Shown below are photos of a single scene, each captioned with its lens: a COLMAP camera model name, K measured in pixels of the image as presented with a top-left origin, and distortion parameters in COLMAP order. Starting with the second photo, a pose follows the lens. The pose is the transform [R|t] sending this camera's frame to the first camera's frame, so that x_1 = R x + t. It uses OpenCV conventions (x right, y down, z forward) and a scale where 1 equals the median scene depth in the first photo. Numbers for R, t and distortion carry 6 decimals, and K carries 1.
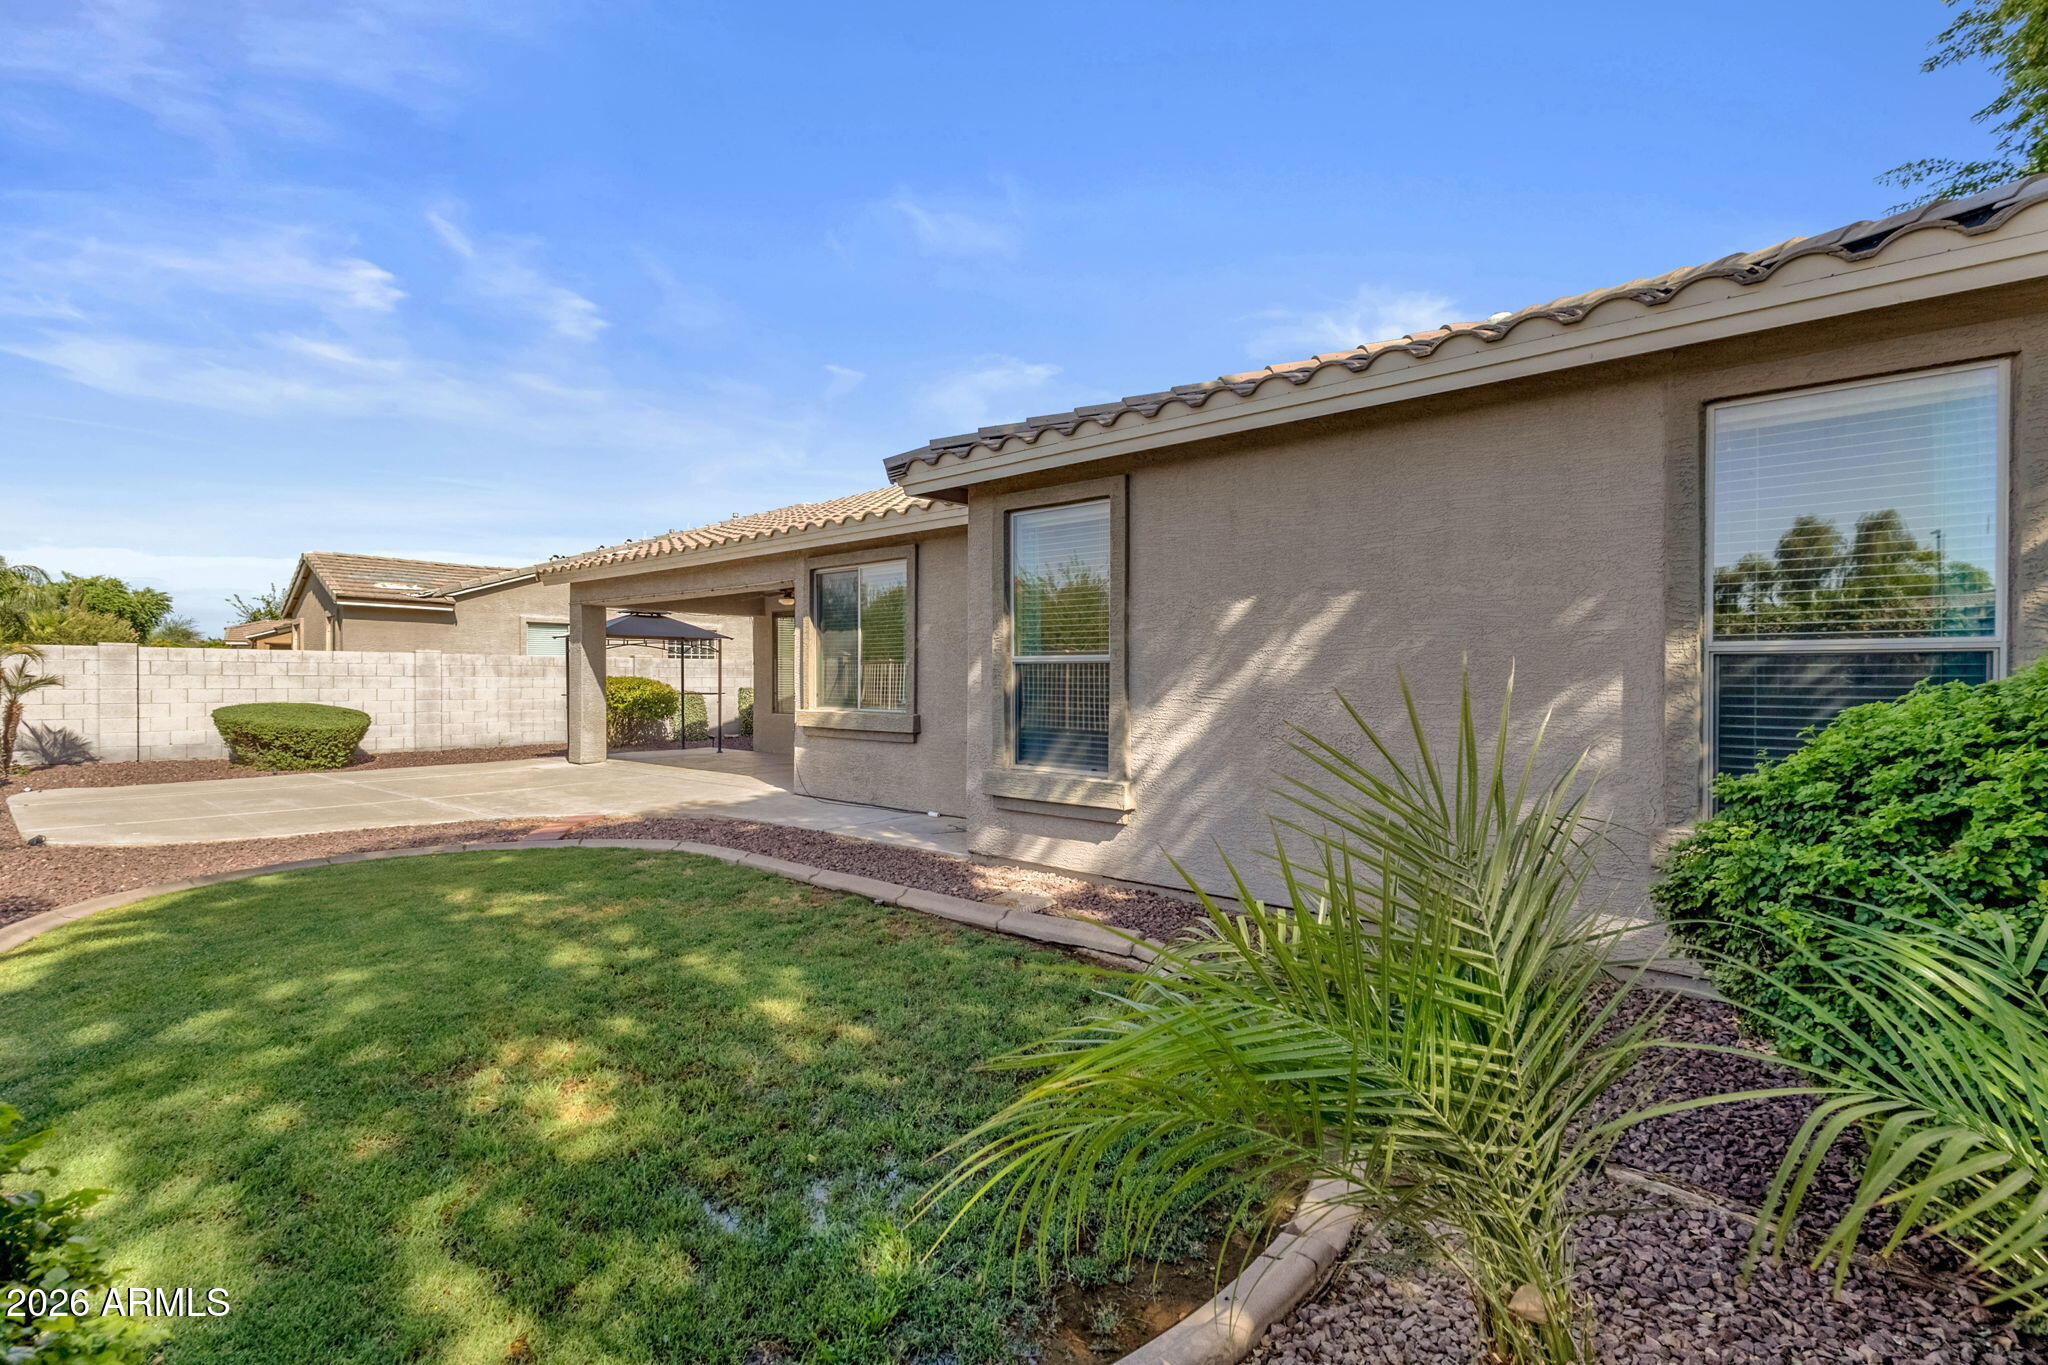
lens RADIAL K [[951.6, 0, 1038.8], [0, 951.6, 686.9], [0, 0, 1]] dist [-0.003567, 0.000741]
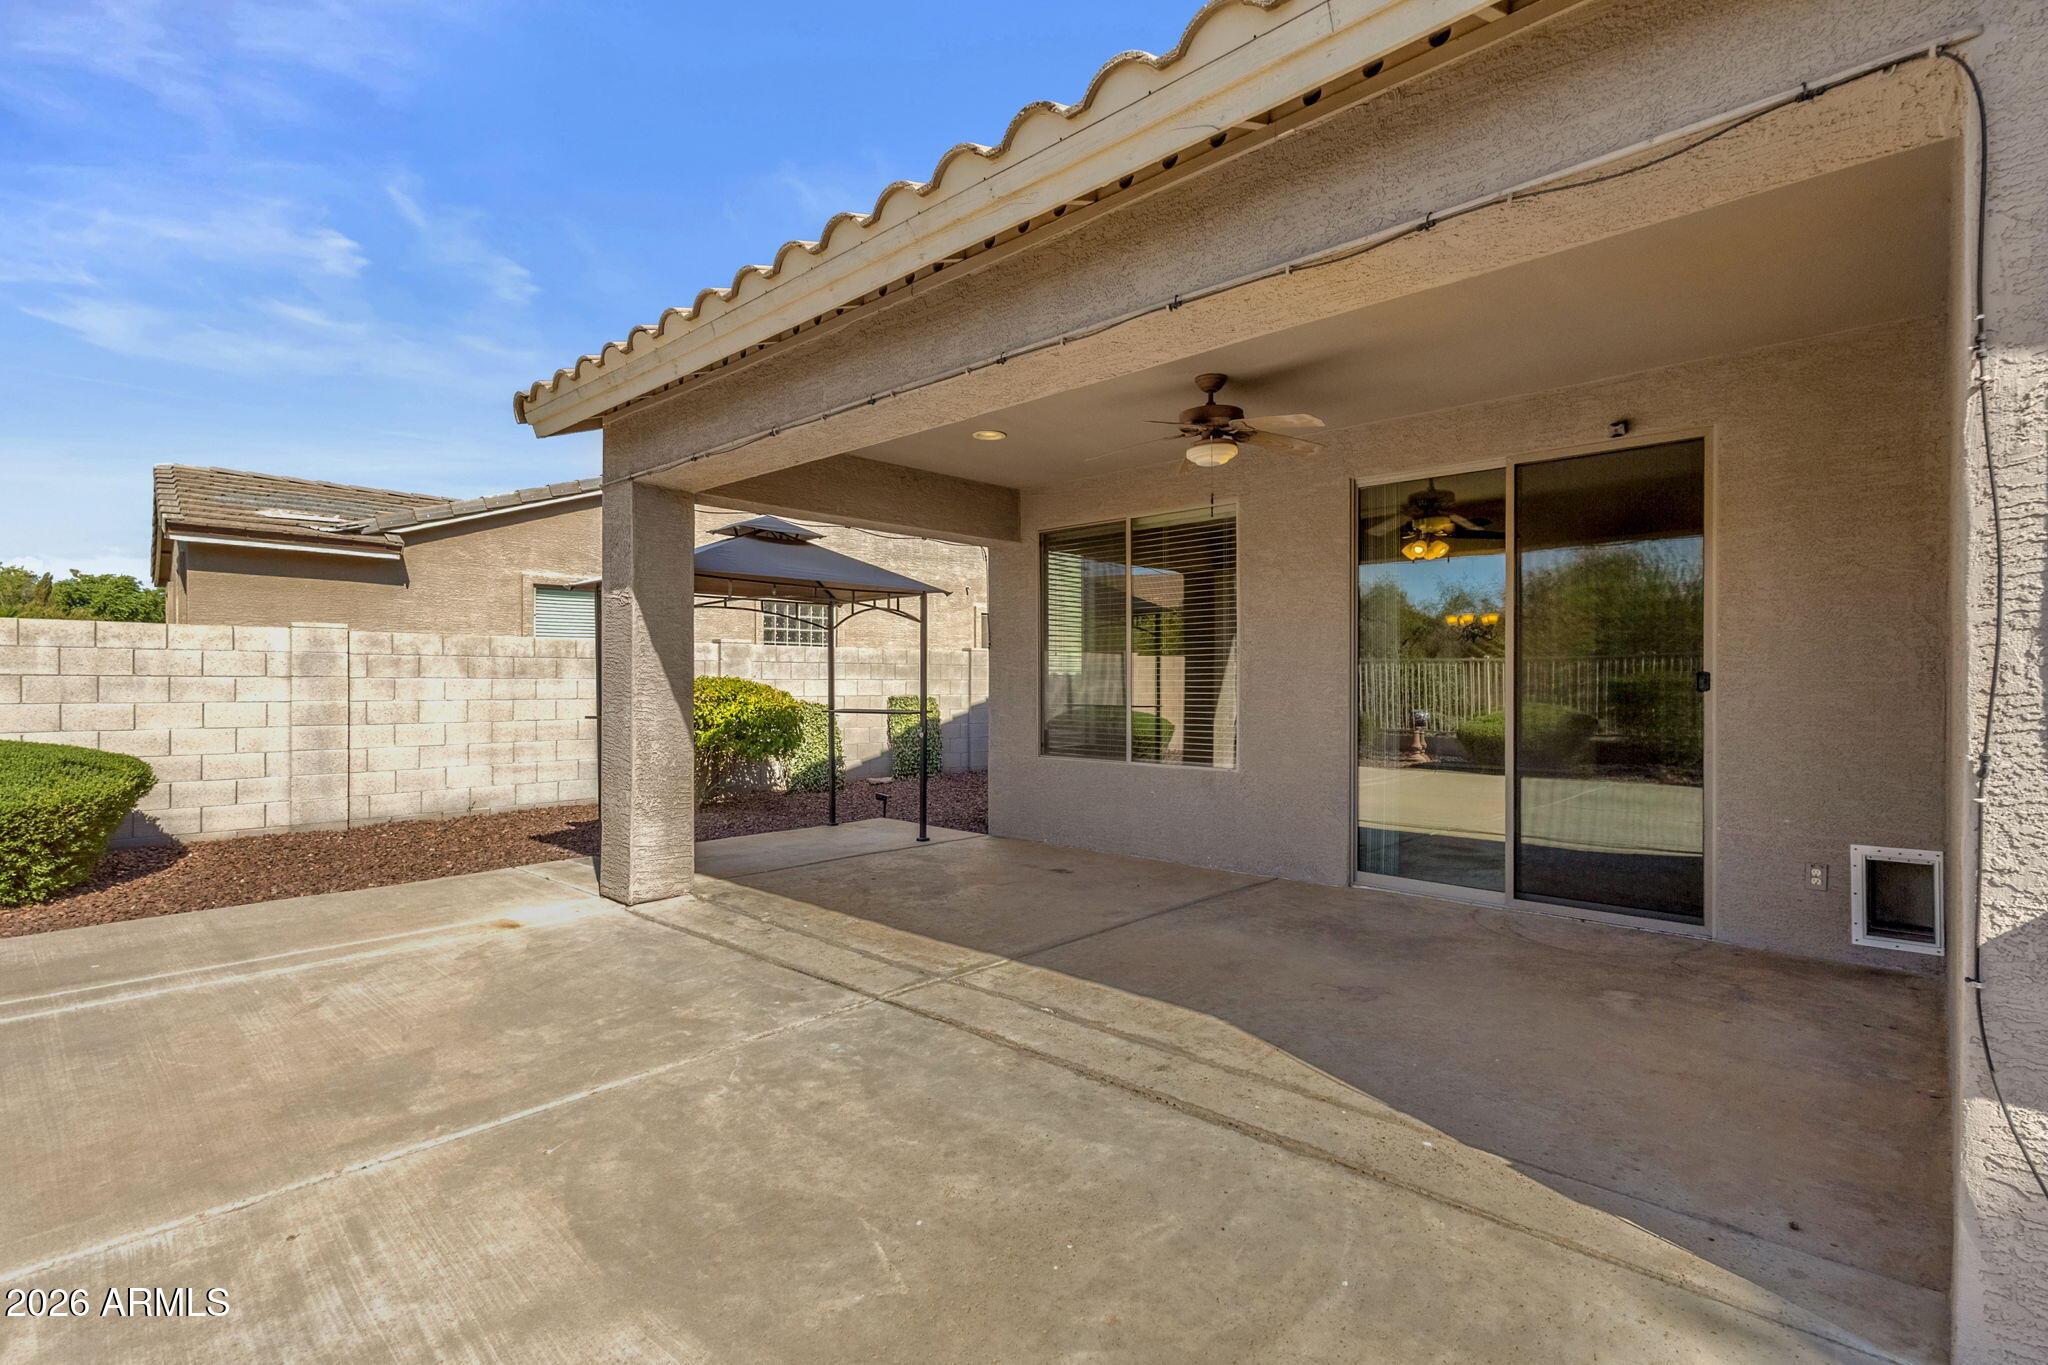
lens RADIAL K [[951.6, 0, 1022.0], [0, 951.6, 681.8], [0, 0, 1]] dist [-0.003567, 0.000741]
pose [[0.998890, -0.001335, -0.047077, -0.243483], [0.000821, 0.999940, -0.010928, -0.002671], [0.047089, 0.010877, 0.998831, 0.496535]]
